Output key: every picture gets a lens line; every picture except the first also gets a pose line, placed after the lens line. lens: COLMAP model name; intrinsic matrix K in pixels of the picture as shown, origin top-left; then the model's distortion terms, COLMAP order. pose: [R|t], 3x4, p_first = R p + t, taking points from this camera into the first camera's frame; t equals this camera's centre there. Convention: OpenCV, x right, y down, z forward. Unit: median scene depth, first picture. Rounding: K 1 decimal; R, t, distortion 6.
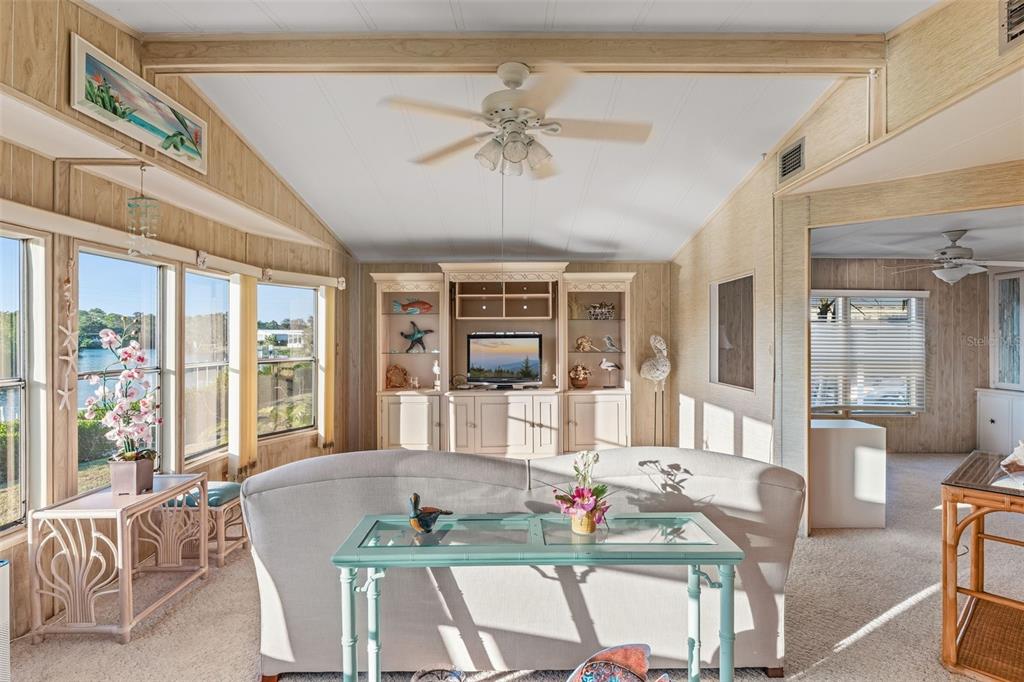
lens RADIAL K [[516.7, 0, 512.0], [0, 516.7, 341.0], [0, 0, 1]] dist [-0.002077, -0.001165]
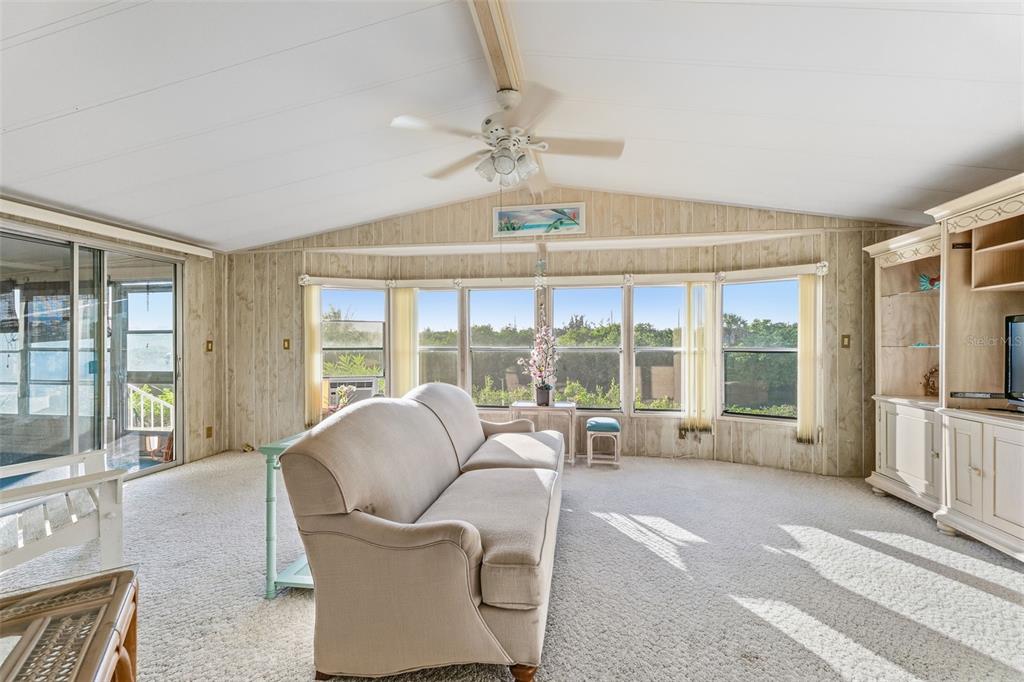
lens RADIAL K [[423.9, 0, 520.3], [0, 423.9, 340.7], [0, 0, 1]] dist [0.000634, 0.000120]
pose [[-0.123059, 0.000915, -0.992399, 0.624294], [-0.005800, 0.999982, 0.001641, 0.023723], [0.992382, 0.005958, -0.123052, 0.733986]]
